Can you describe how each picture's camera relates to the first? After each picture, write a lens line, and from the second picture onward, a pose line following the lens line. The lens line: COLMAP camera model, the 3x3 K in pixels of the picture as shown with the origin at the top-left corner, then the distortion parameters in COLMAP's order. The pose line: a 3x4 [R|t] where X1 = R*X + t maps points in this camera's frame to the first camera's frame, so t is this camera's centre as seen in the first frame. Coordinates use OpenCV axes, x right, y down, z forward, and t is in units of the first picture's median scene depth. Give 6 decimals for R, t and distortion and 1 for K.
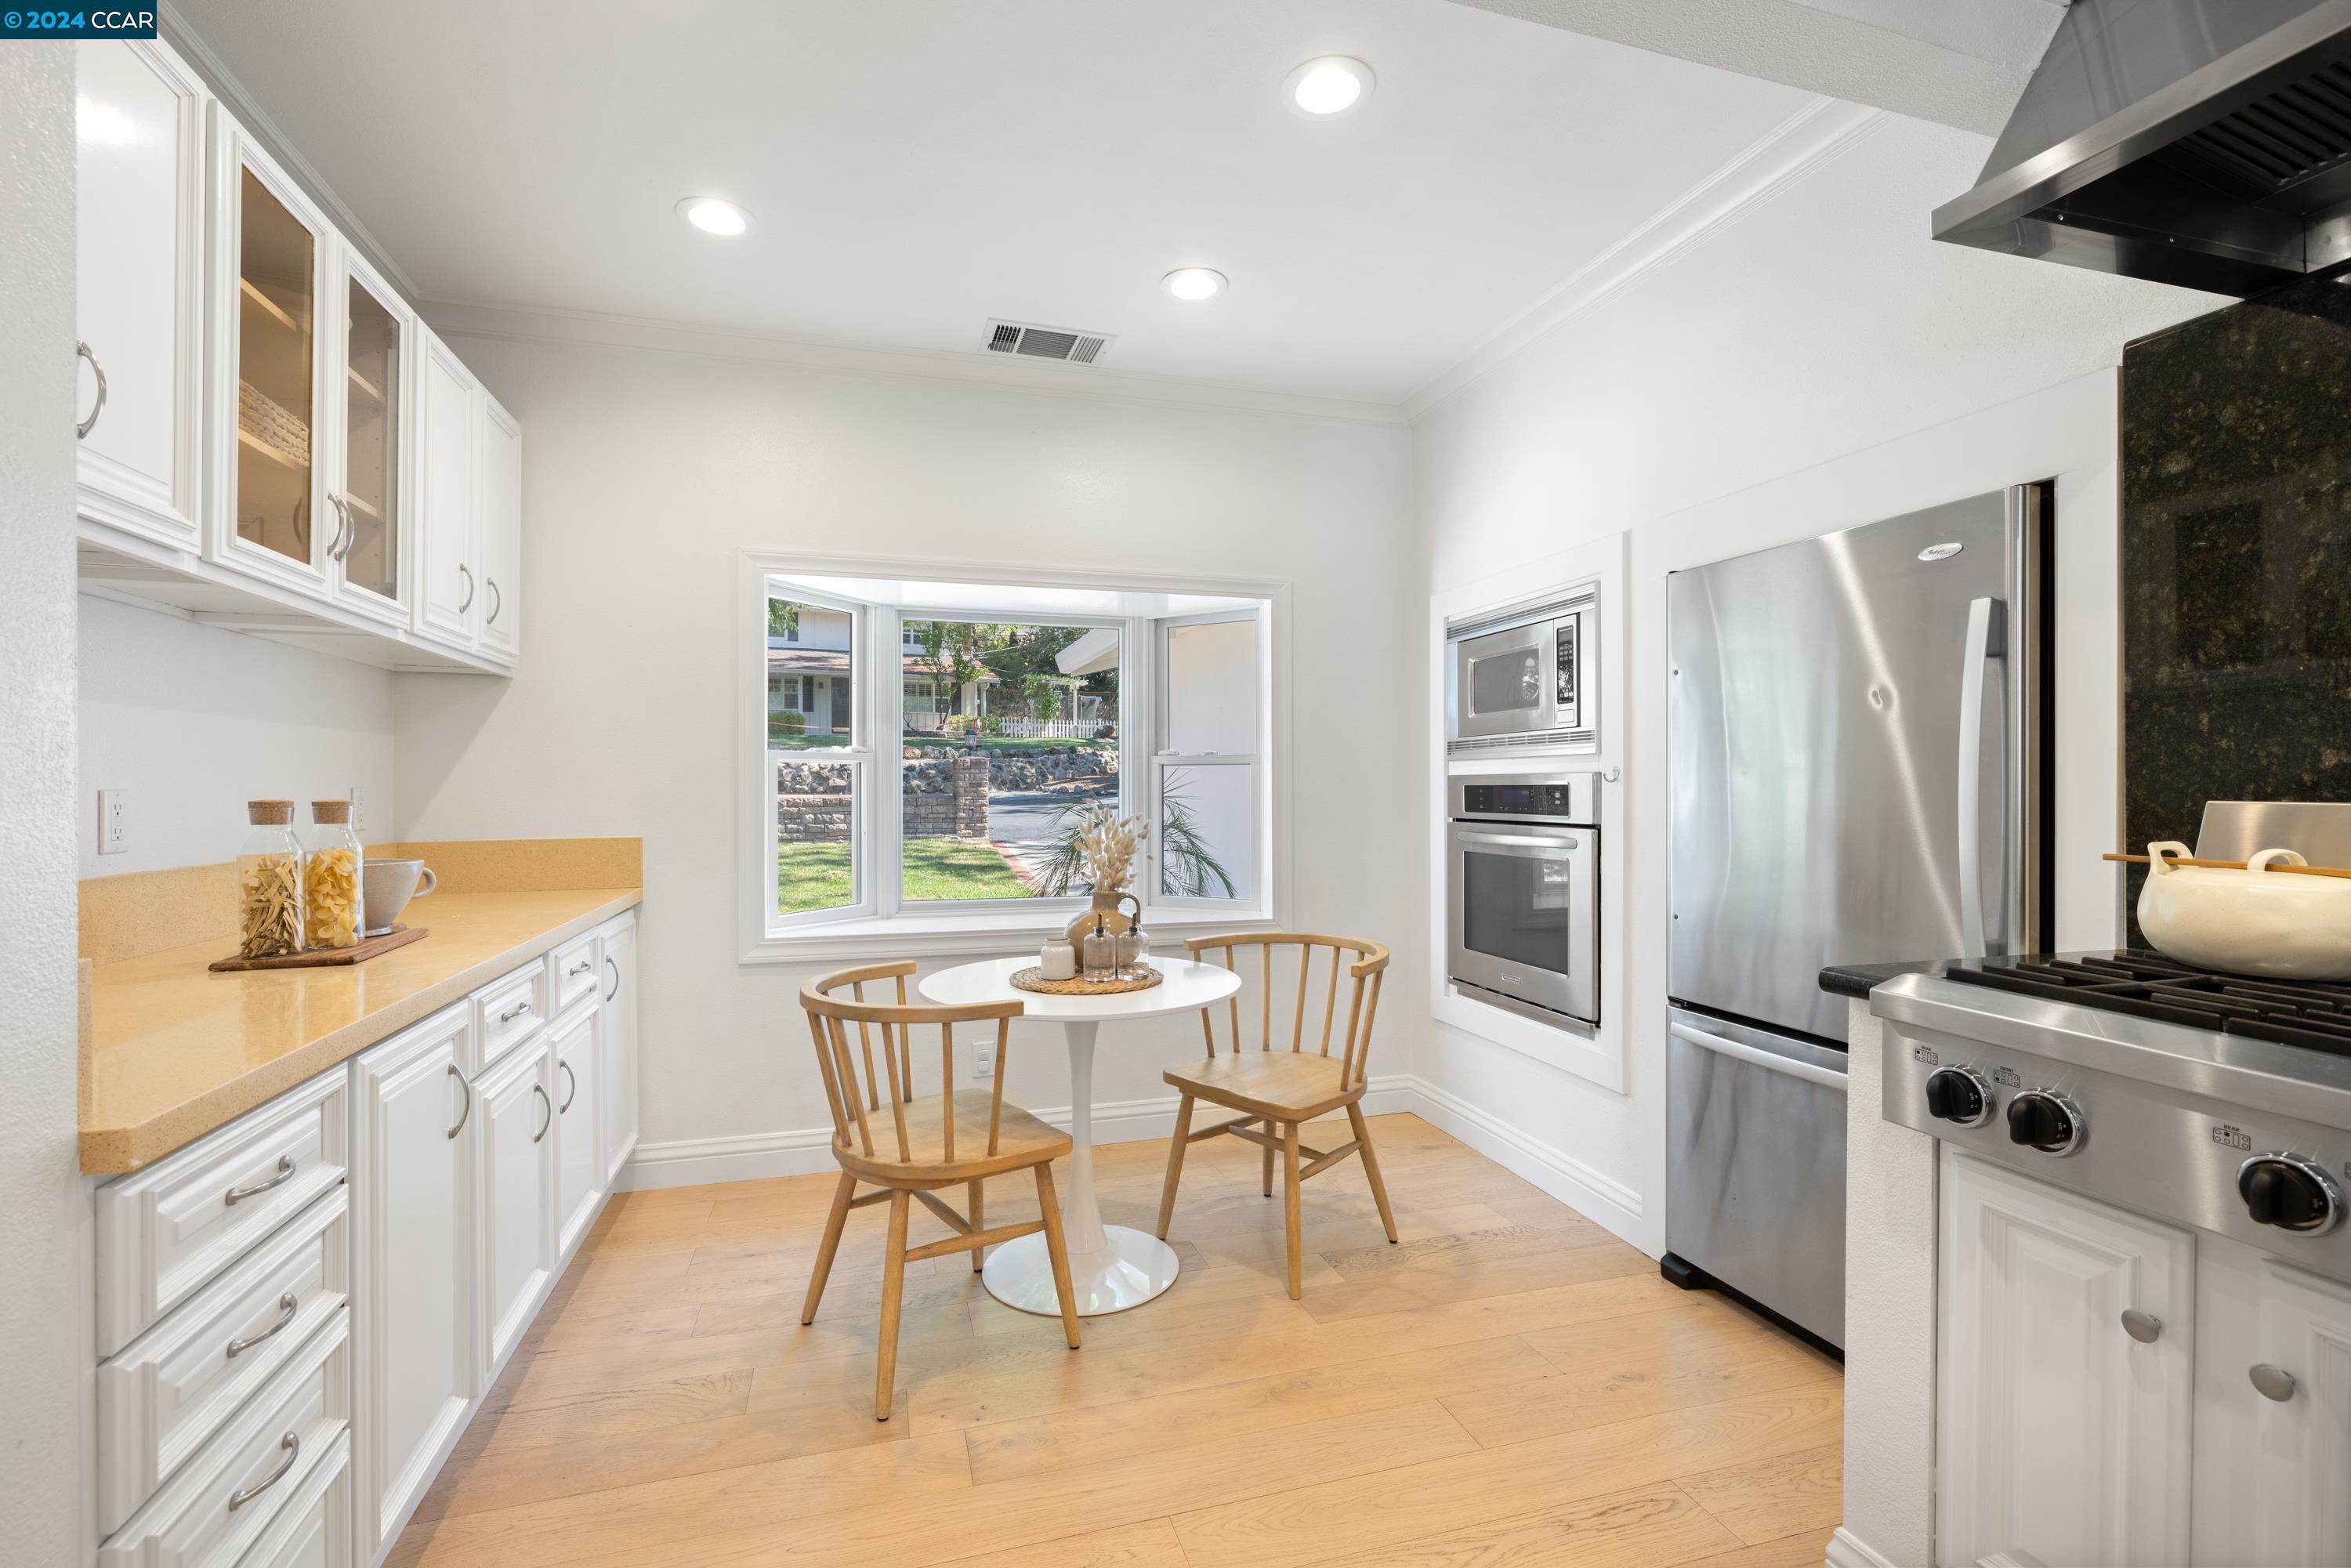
lens RADIAL K [[1029.0, 0, 1157.8], [0, 1029.0, 778.0], [0, 0, 1]] dist [-0.010137, 0.001727]
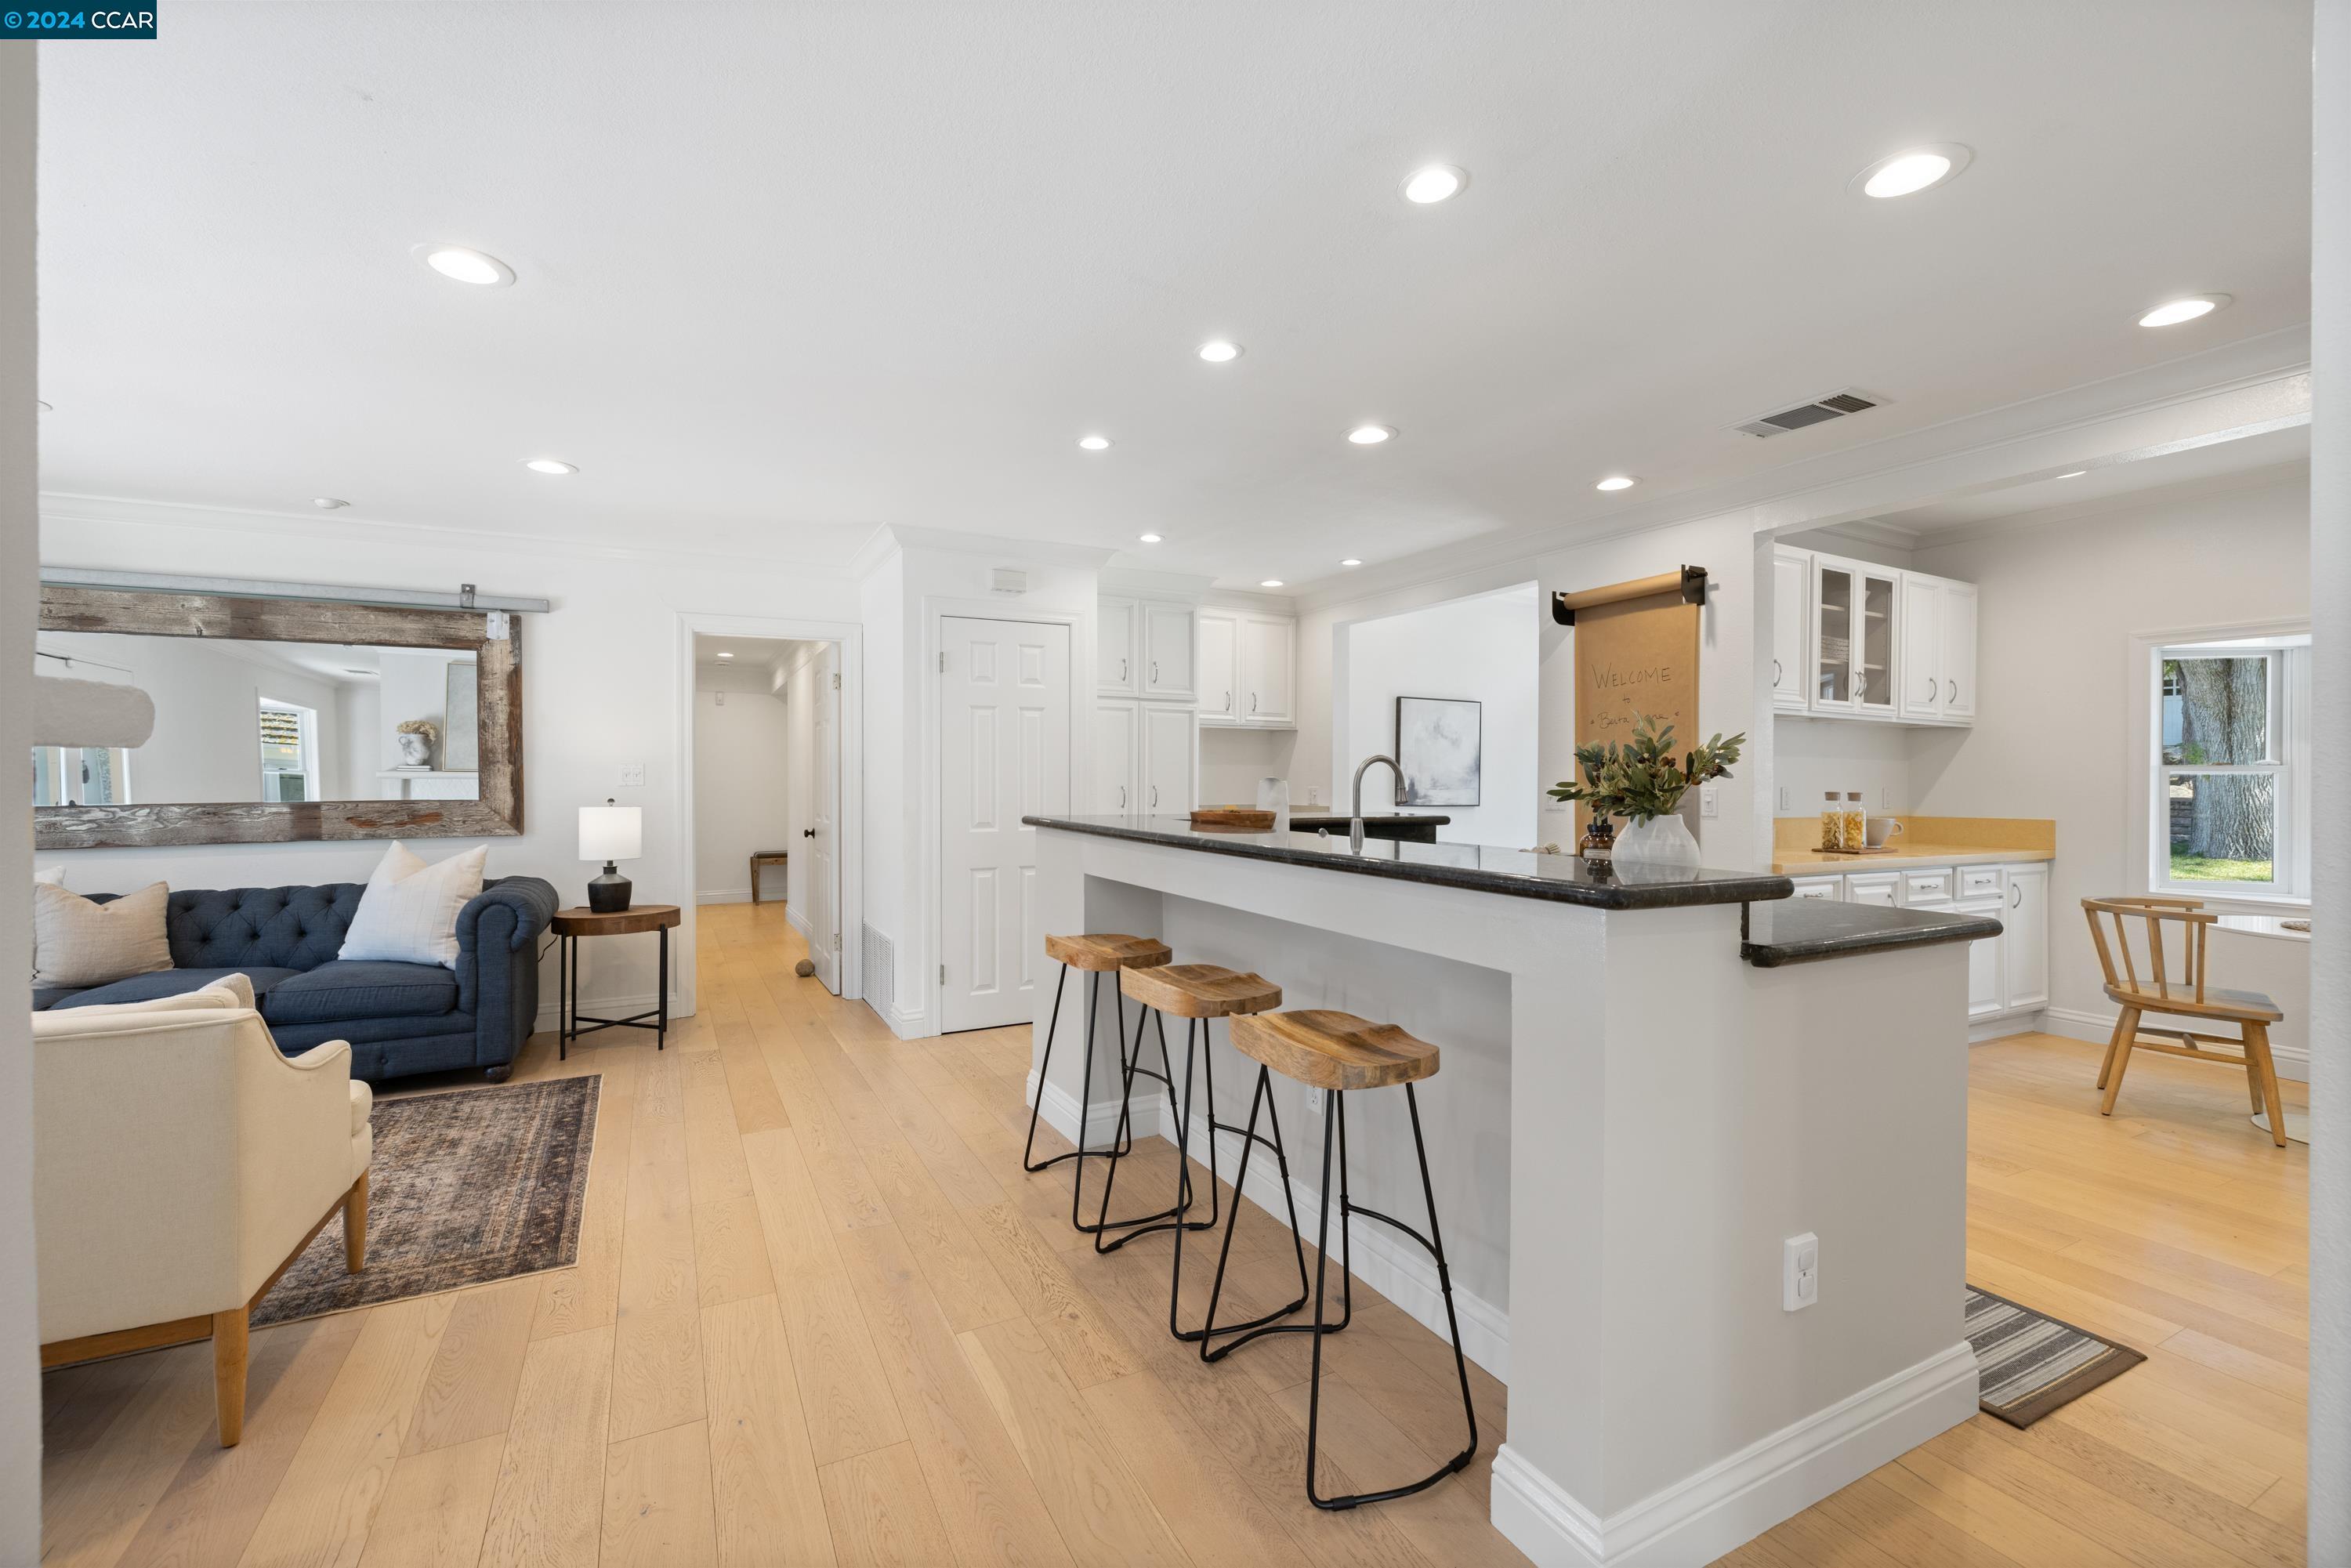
lens RADIAL K [[989.5, 0, 1160.4], [0, 989.5, 774.9], [0, 0, 1]] dist [0.002376, 0.000201]
pose [[0.192575, -0.000666, -0.981282, 0.950591], [-0.004574, 0.999988, -0.001577, -0.007189], [0.981272, 0.004792, 0.192569, -0.872313]]
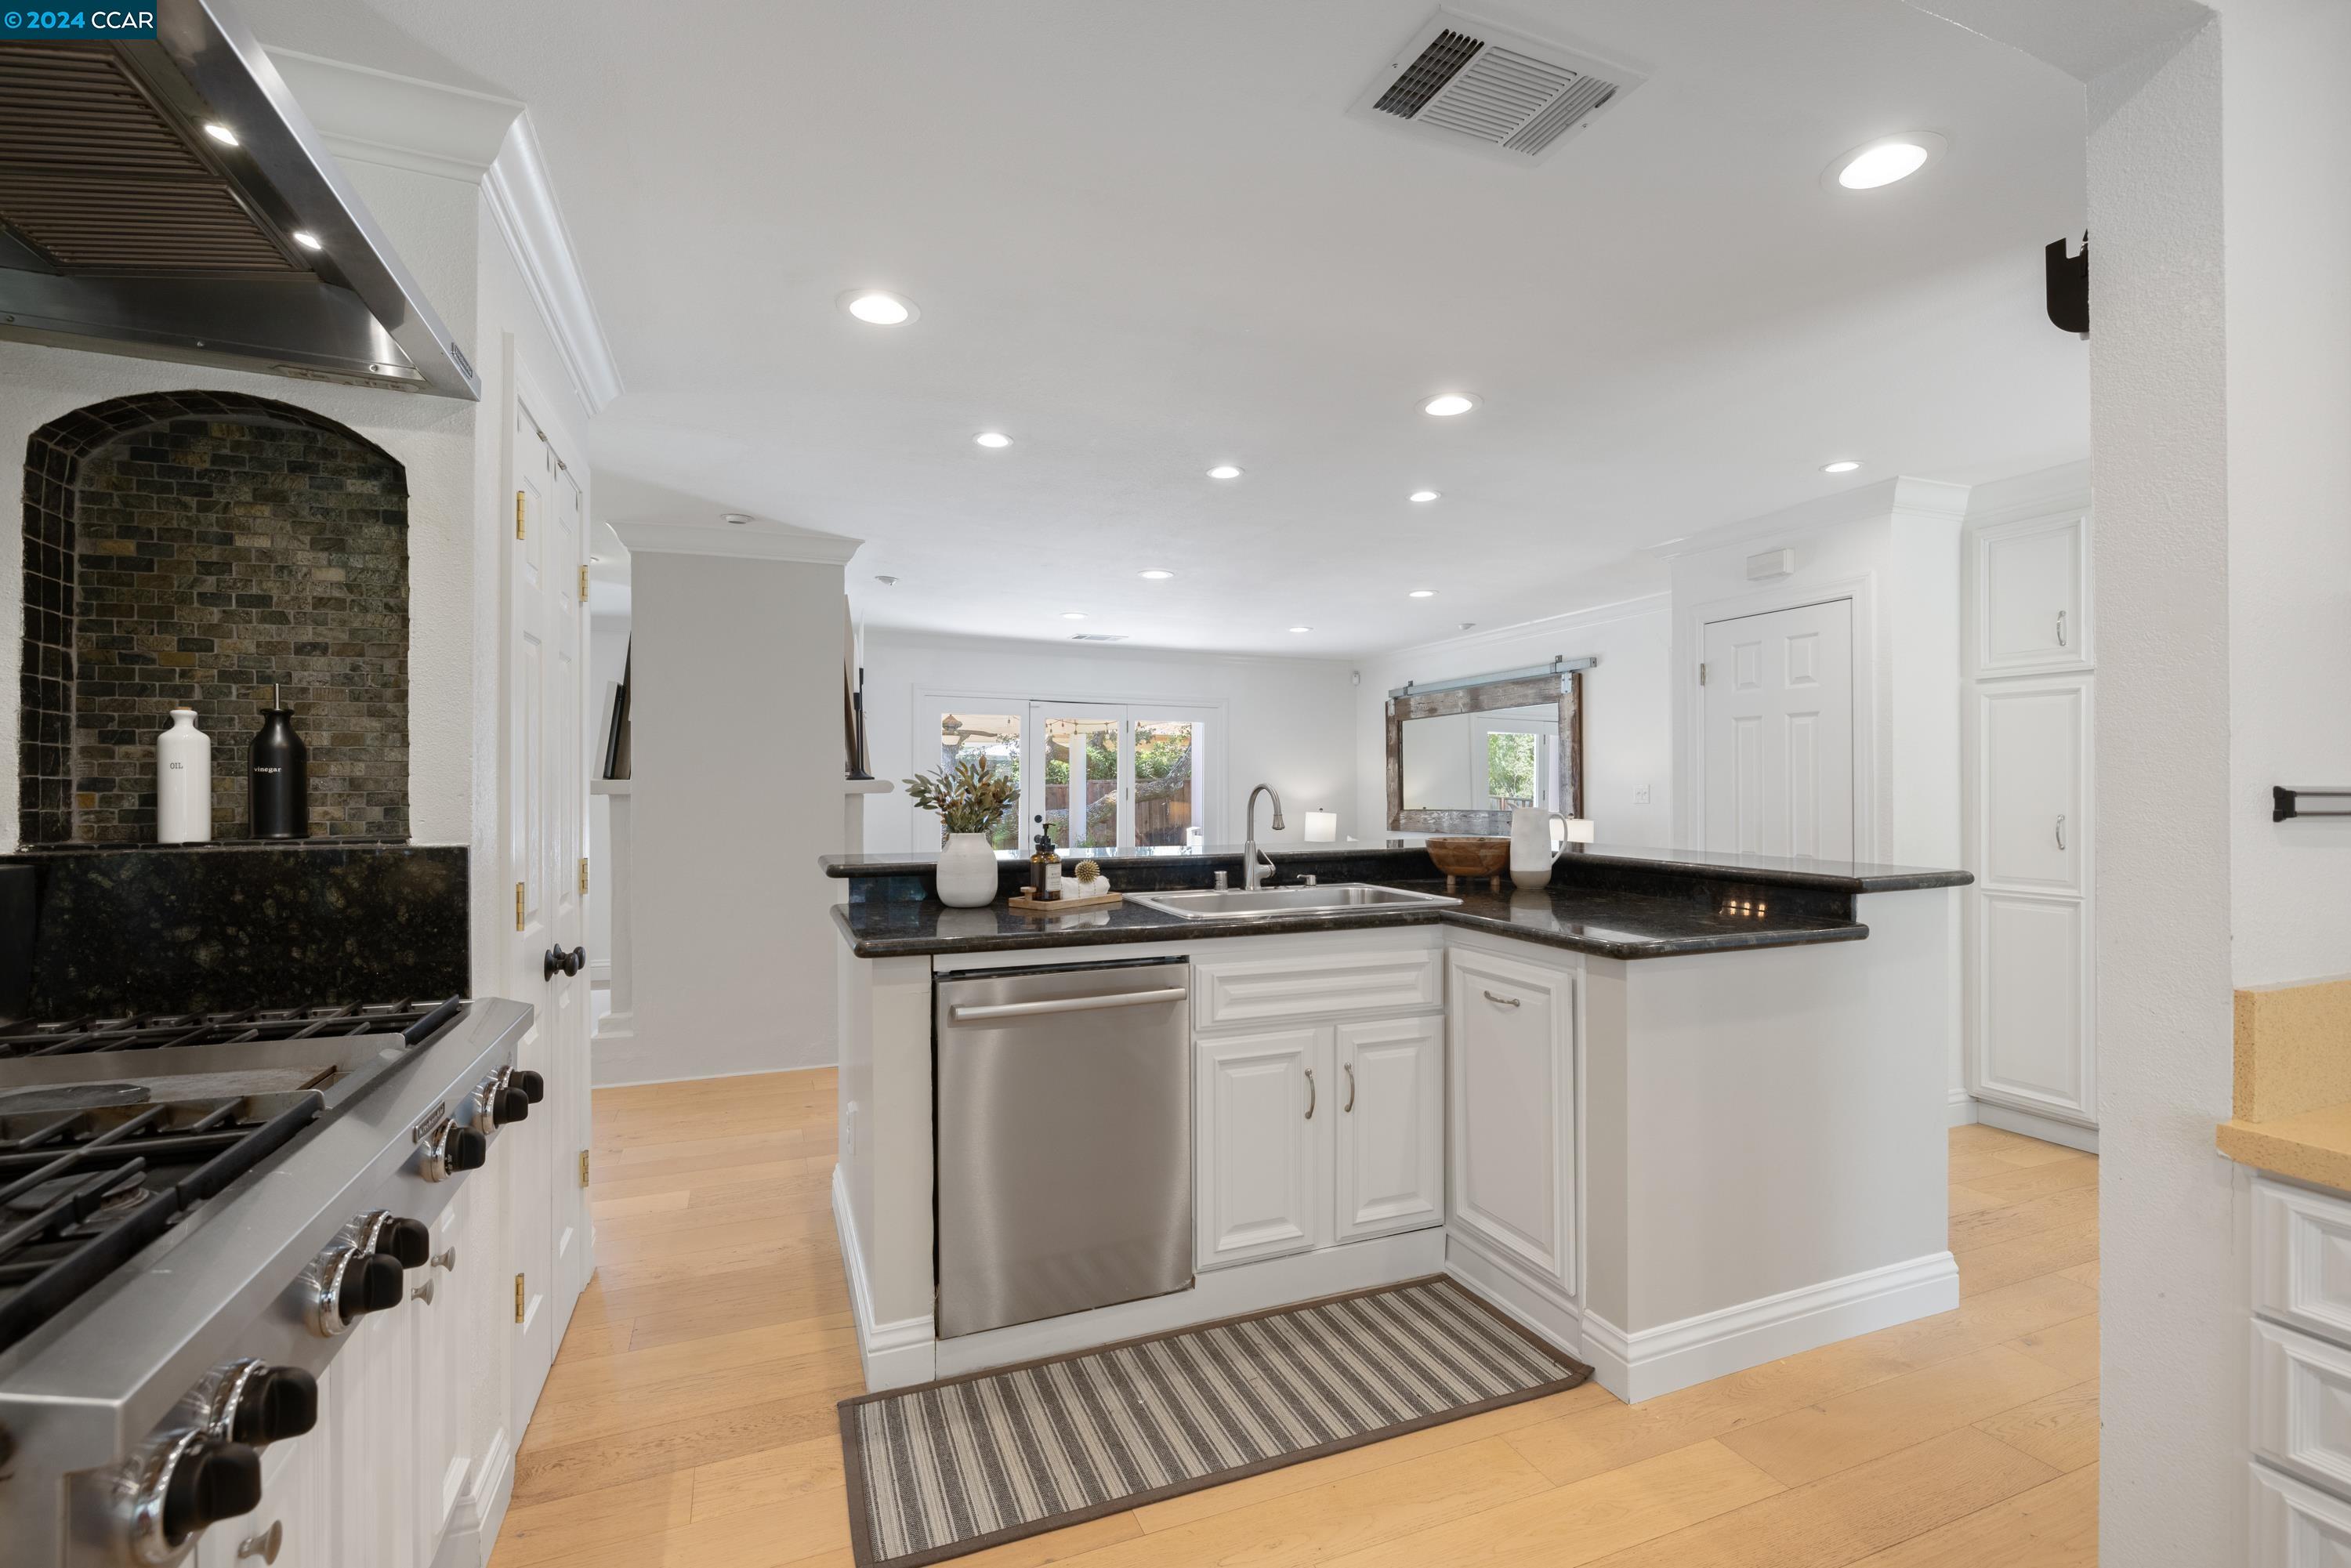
lens RADIAL K [[1029.0, 0, 1157.2], [0, 1029.0, 782.4], [0, 0, 1]] dist [-0.010137, 0.001727]
pose [[-0.995503, 0.002159, -0.094704, 0.160291], [0.002331, 0.999996, -0.001701, -0.030991], [0.094700, -0.001914, -0.995504, 0.774691]]
